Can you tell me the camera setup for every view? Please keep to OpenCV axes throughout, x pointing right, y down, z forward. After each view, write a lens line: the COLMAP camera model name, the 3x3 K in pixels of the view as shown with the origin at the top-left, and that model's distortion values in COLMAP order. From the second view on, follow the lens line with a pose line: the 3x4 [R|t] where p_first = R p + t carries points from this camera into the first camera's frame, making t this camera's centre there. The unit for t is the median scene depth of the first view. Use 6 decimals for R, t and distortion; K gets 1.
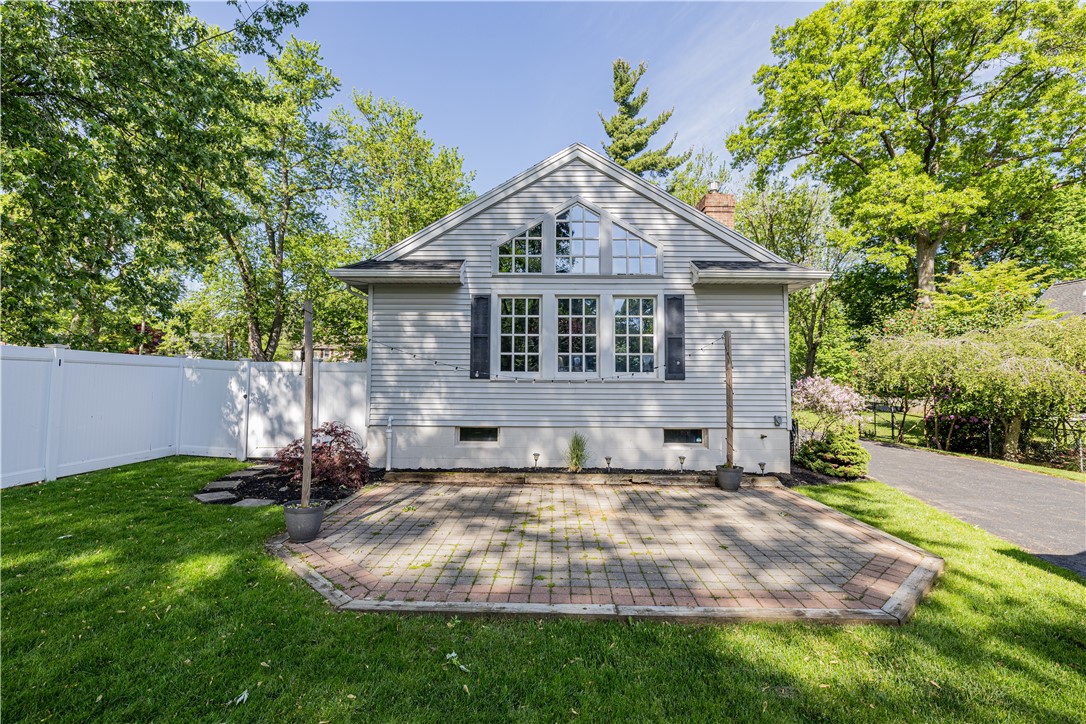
lens RADIAL K [[503.1, 0, 541.5], [0, 503.1, 357.1], [0, 0, 1]] dist [-0.003032, 0.001413]
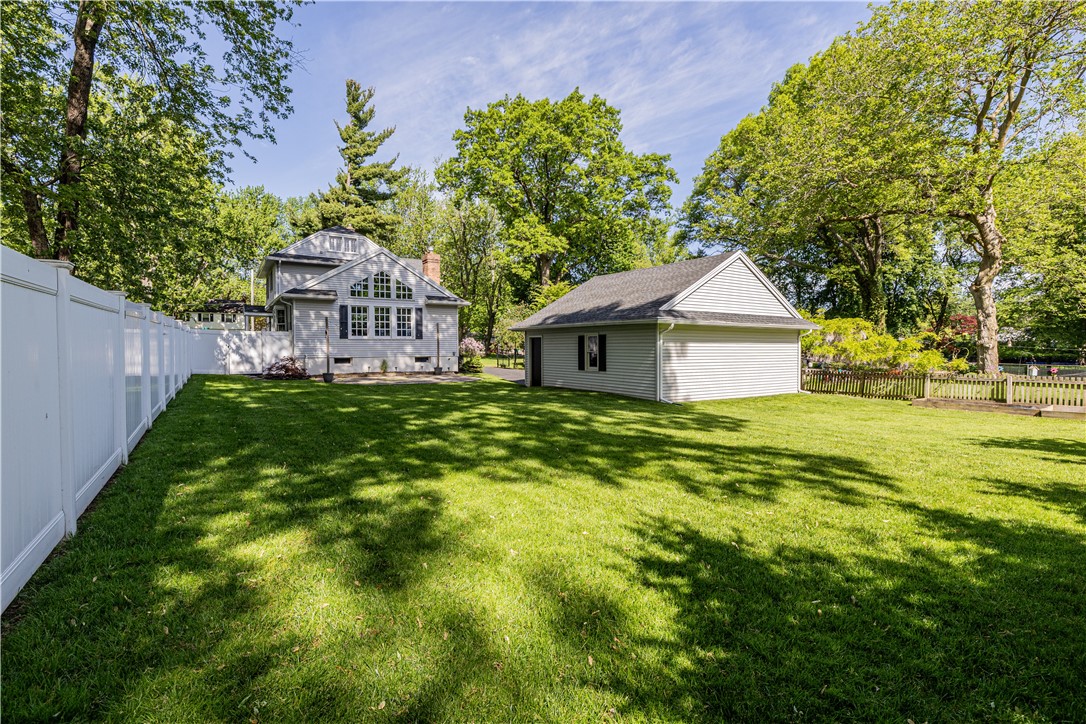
lens RADIAL K [[503.1, 0, 547.1], [0, 503.1, 364.3], [0, 0, 1]] dist [-0.003032, 0.001413]
pose [[0.836967, -0.025378, 0.546665, -0.320021], [-0.026783, 0.995828, 0.087236, -0.037215], [-0.546598, -0.087655, 0.832795, -0.821143]]
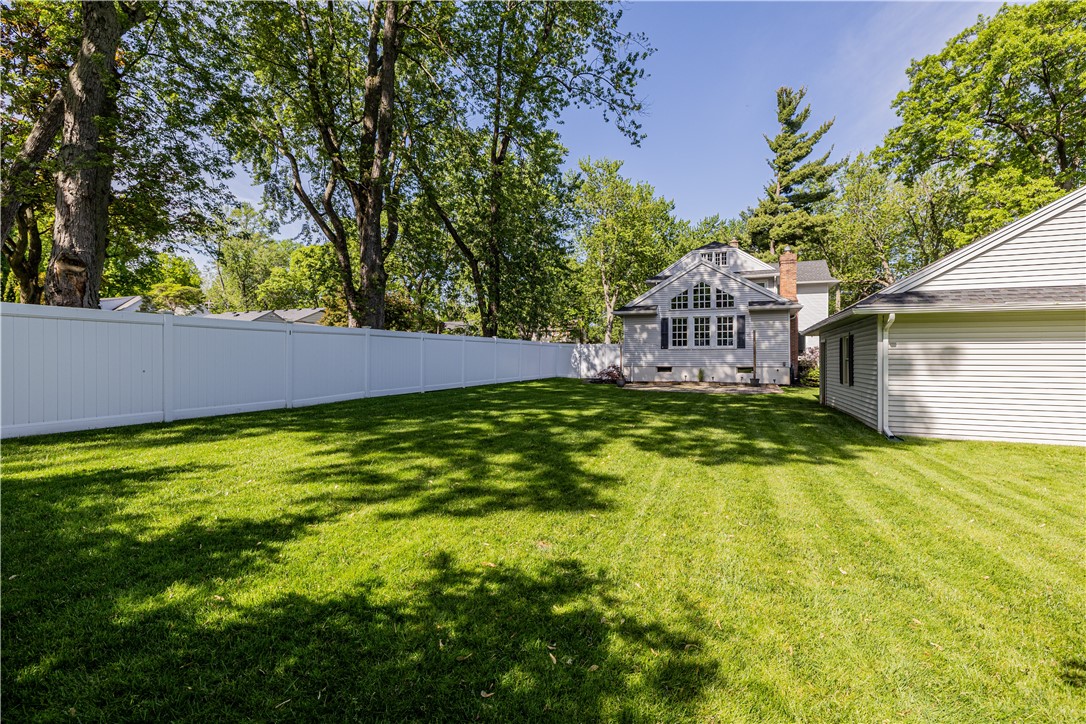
lens RADIAL K [[503.1, 0, 542.5], [0, 503.1, 357.8], [0, 0, 1]] dist [-0.003032, 0.001413]
pose [[0.931128, -0.007311, -0.364619, 0.125408], [0.025935, 0.998595, 0.046206, -0.025223], [0.363769, -0.052480, 0.930010, -0.874451]]
